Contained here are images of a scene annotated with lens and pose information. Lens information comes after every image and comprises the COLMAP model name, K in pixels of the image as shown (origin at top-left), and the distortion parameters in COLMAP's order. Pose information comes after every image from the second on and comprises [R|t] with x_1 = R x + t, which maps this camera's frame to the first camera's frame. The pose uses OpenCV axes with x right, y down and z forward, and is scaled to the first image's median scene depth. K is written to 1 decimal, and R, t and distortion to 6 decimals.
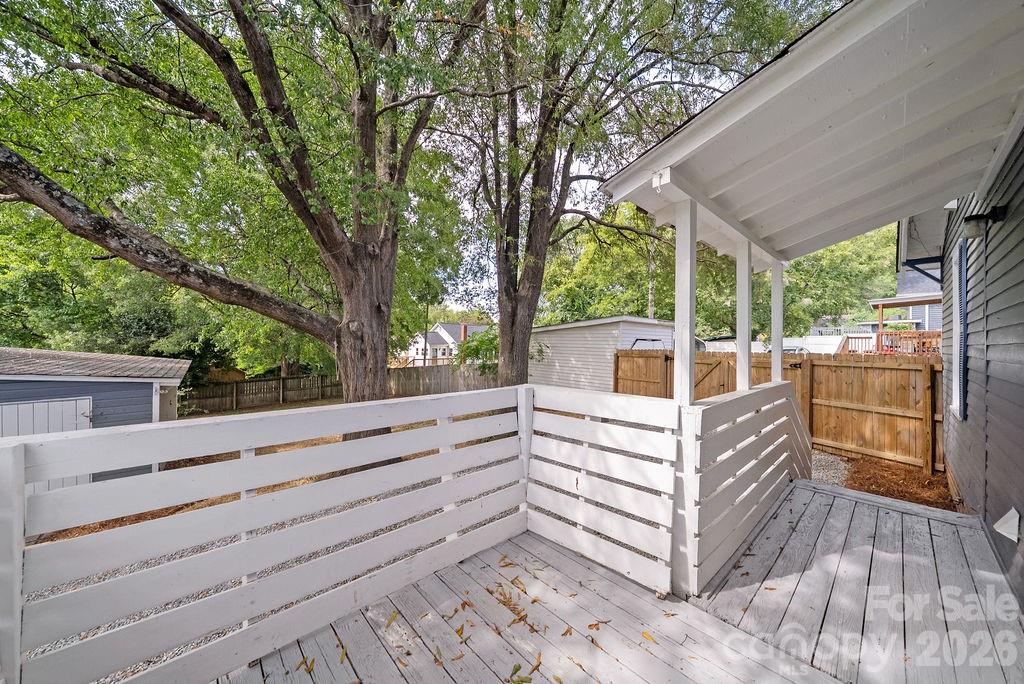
lens RADIAL K [[355.8, 0, 508.1], [0, 355.8, 342.5], [0, 0, 1]] dist [-0.001340, -0.000166]
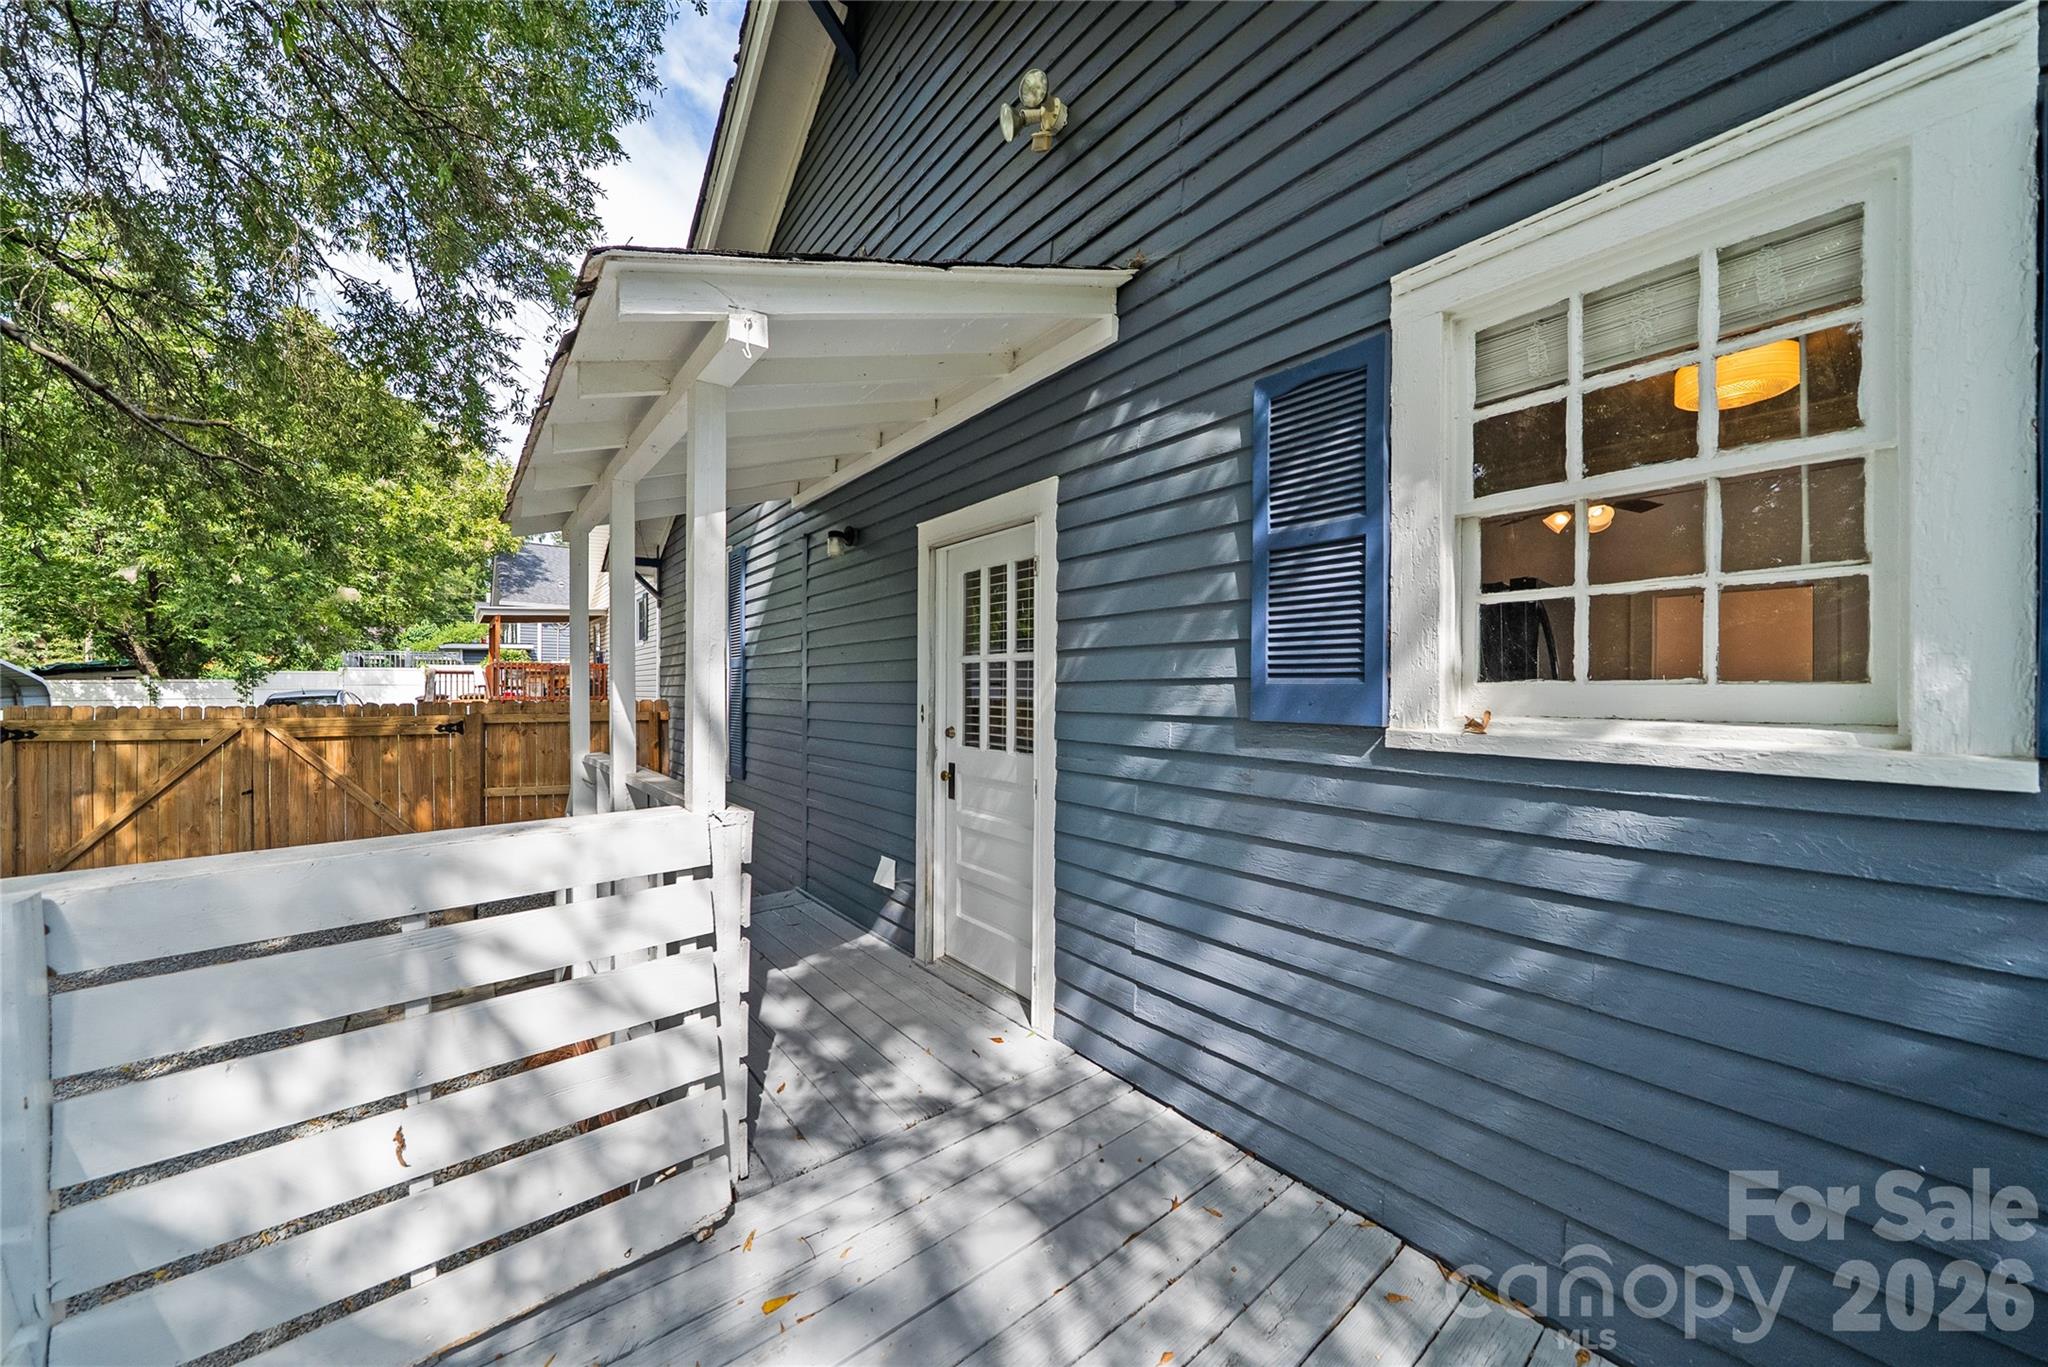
lens RADIAL K [[711.7, 0, 1016.1], [0, 711.7, 684.6], [0, 0, 1]] dist [-0.001340, -0.000166]
pose [[0.084995, -0.006445, 0.996361, -0.115773], [0.000863, 0.999979, 0.006395, -0.000964], [-0.996381, 0.000316, 0.084999, 0.134877]]
